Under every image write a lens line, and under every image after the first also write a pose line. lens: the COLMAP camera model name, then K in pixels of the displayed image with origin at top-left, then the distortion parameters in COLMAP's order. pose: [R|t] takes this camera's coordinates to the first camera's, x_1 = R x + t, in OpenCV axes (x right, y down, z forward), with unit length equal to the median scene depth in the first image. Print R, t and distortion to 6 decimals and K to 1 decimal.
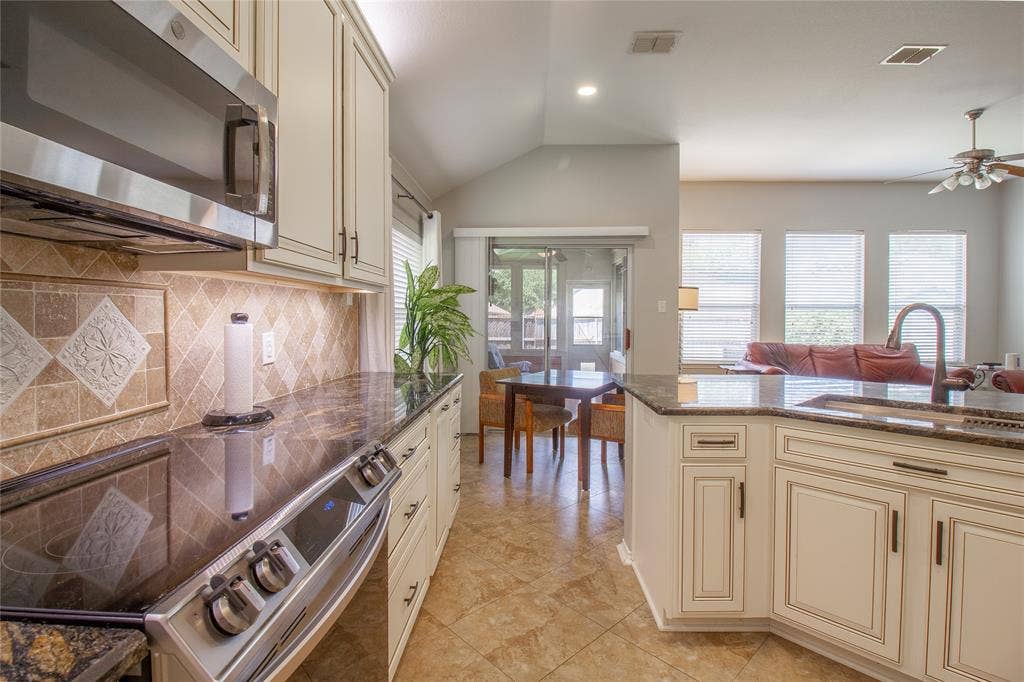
lens RADIAL K [[476.3, 0, 520.0], [0, 476.3, 325.3], [0, 0, 1]] dist [-0.003529, -0.008276]
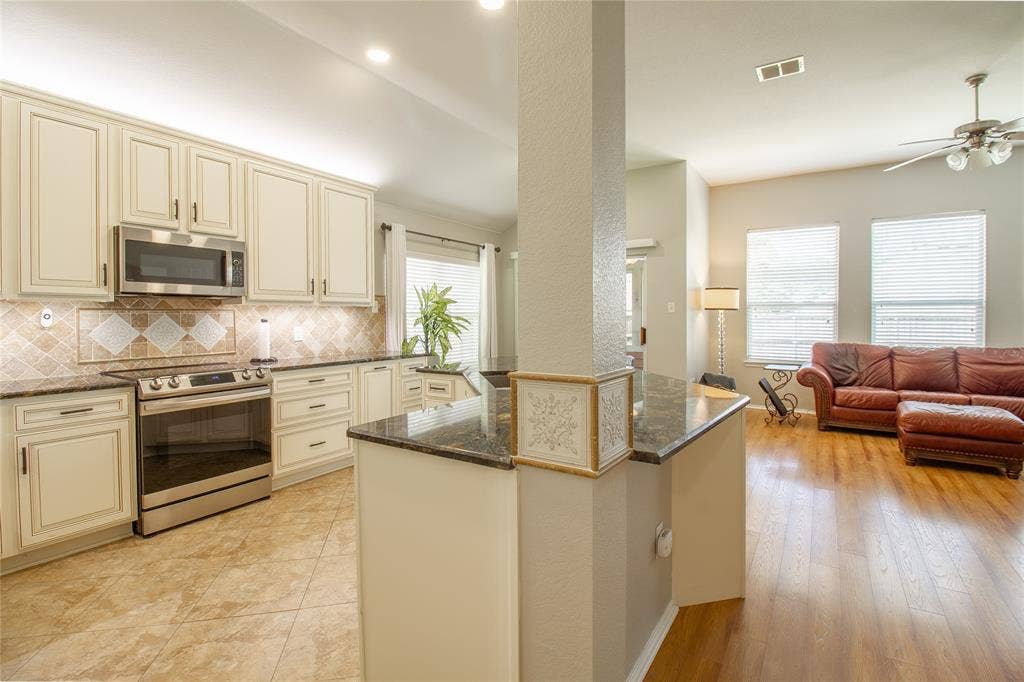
lens RADIAL K [[476.3, 0, 523.3], [0, 476.3, 326.8], [0, 0, 1]] dist [-0.003529, -0.008276]
pose [[0.859818, 0.003852, -0.510586, 0.585030], [-0.001206, 0.999984, 0.005513, 0.000209], [0.510599, -0.004124, 0.859809, -0.143501]]
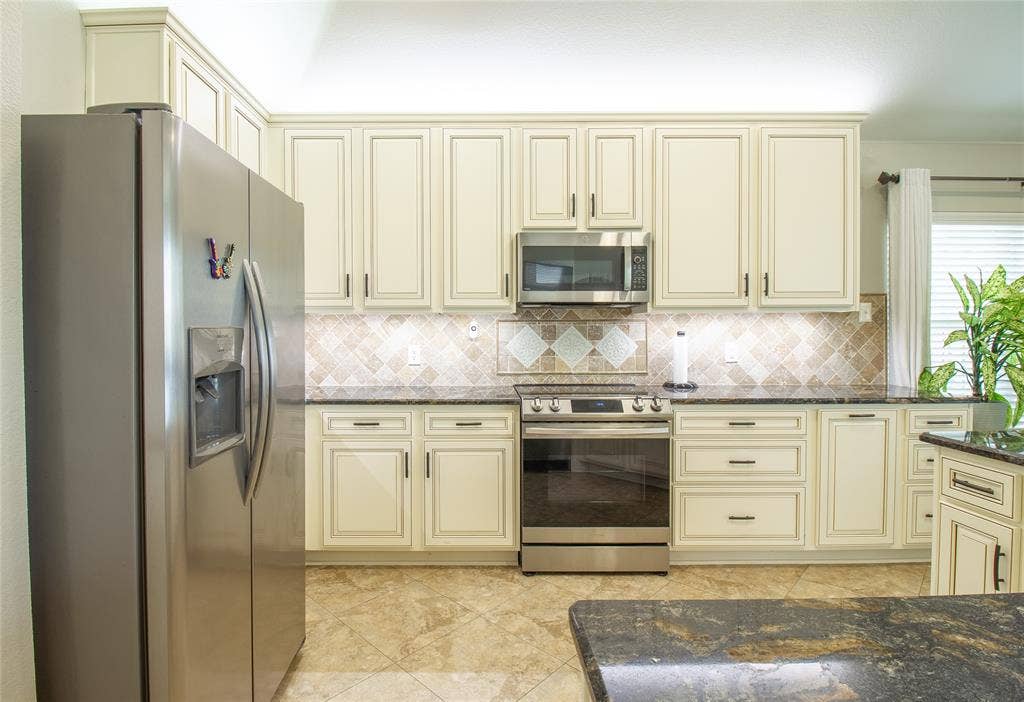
lens RADIAL K [[517.7, 0, 471.8], [0, 517.7, 336.1], [0, 0, 1]] dist [-0.006073, -0.006524]
pose [[0.015870, 0.008774, -0.999836, 0.463778], [-0.012912, 0.999880, 0.008569, -0.004156], [0.999791, 0.012774, 0.015982, 0.039271]]
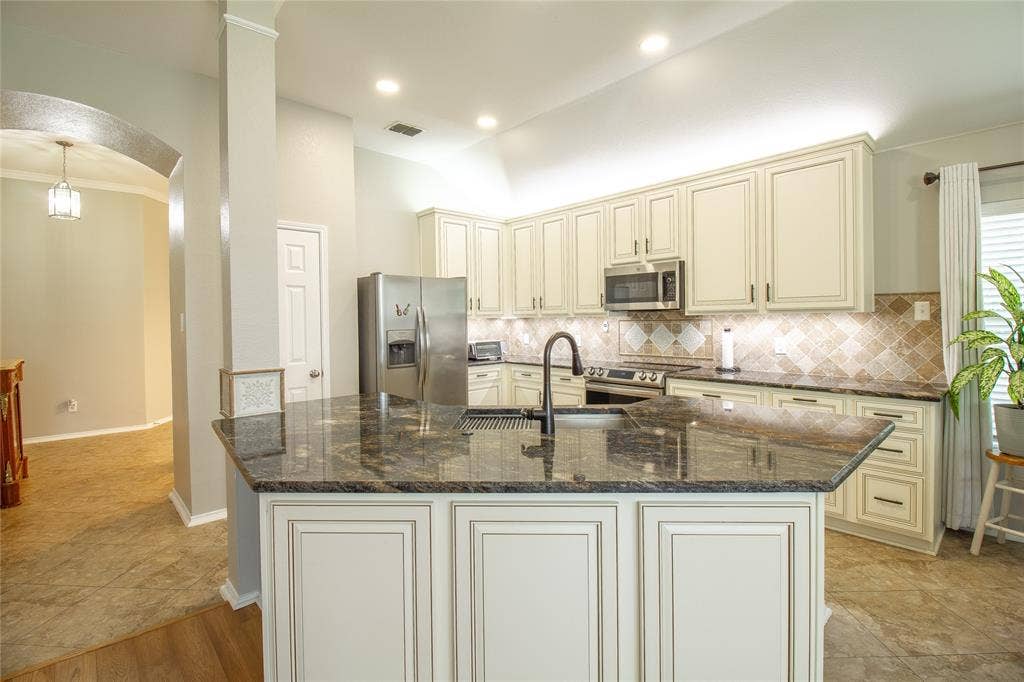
lens RADIAL K [[476.3, 0, 516.5], [0, 476.3, 327.0], [0, 0, 1]] dist [-0.003529, -0.008276]
pose [[-0.721499, 0.020175, -0.692122, 0.620907], [0.001567, 0.999620, 0.027505, -0.032922], [0.692414, 0.018760, -0.721256, 0.643786]]
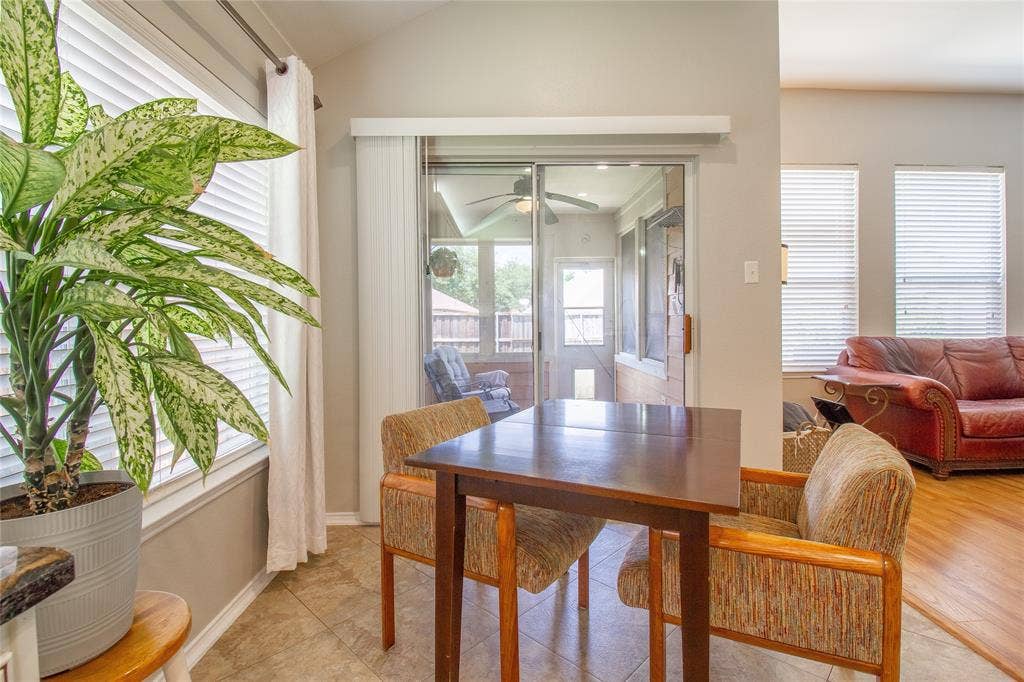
lens RADIAL K [[476.3, 0, 522.2], [0, 476.3, 326.1], [0, 0, 1]] dist [-0.003529, -0.008276]
pose [[0.998290, -0.015535, 0.056346, 0.010539], [0.015570, 0.999879, -0.000170, 0.018105], [-0.056337, 0.001047, 0.998411, 0.493232]]
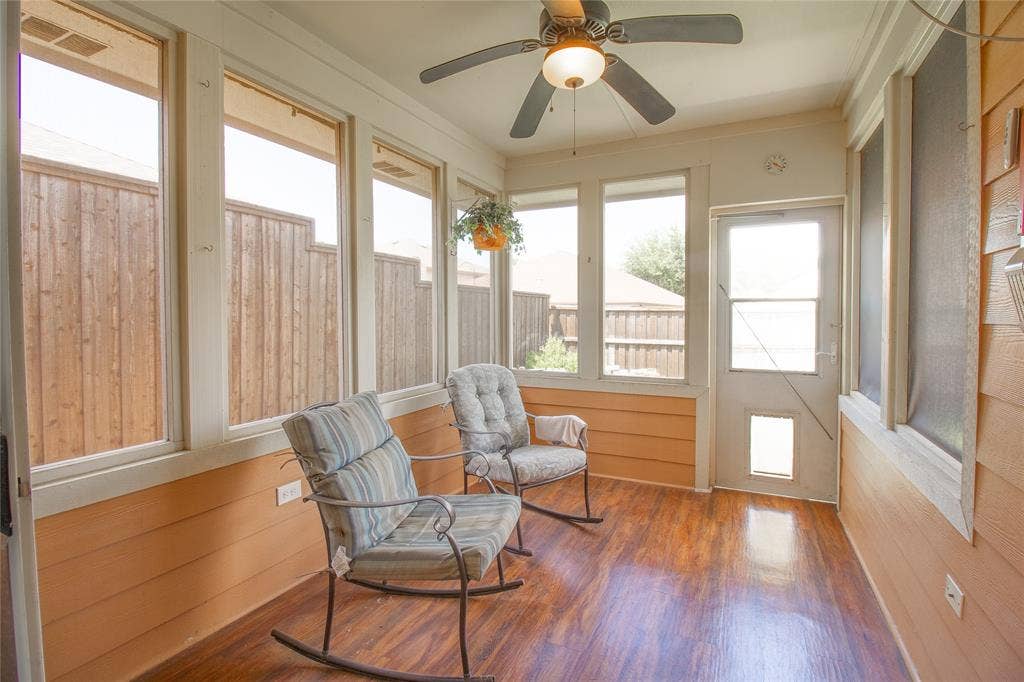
lens RADIAL K [[476.3, 0, 502.3], [0, 476.3, 317.9], [0, 0, 1]] dist [-0.003529, -0.008276]
pose [[0.898765, -0.007739, -0.438362, 0.206009], [0.003935, 0.999946, -0.009586, 0.001747], [0.438413, 0.006890, 0.898747, 1.010880]]
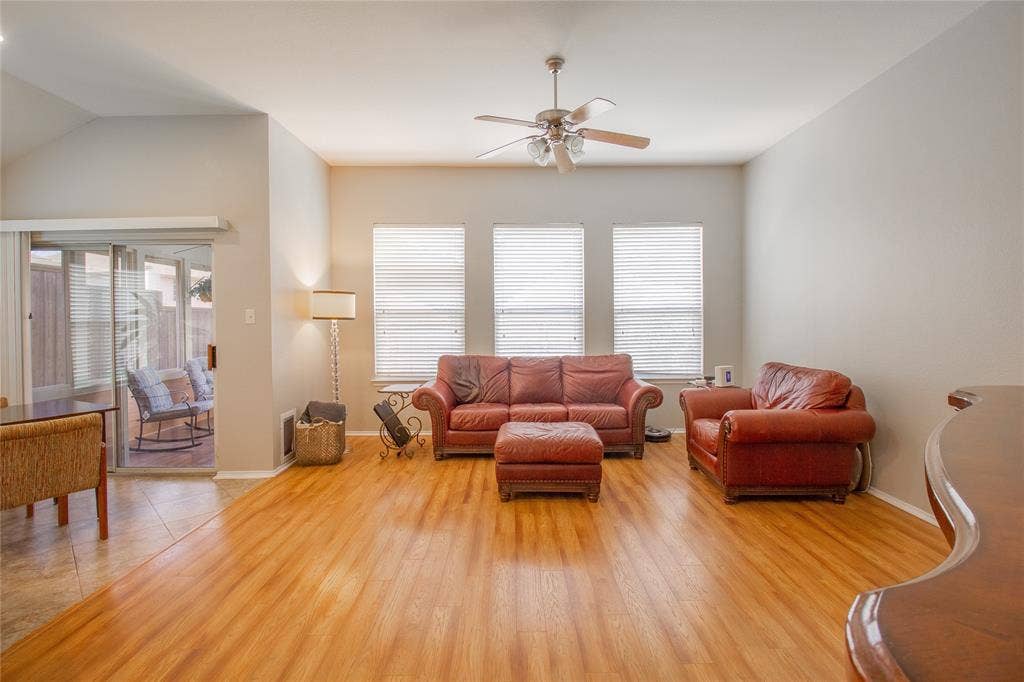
lens RADIAL K [[476.3, 0, 517.9], [0, 476.3, 330.3], [0, 0, 1]] dist [-0.003529, -0.008276]
pose [[0.999126, -0.012396, 0.039910, 0.736577], [0.012198, 0.999912, 0.005211, -0.015031], [-0.039972, -0.004720, 0.999190, 0.187554]]
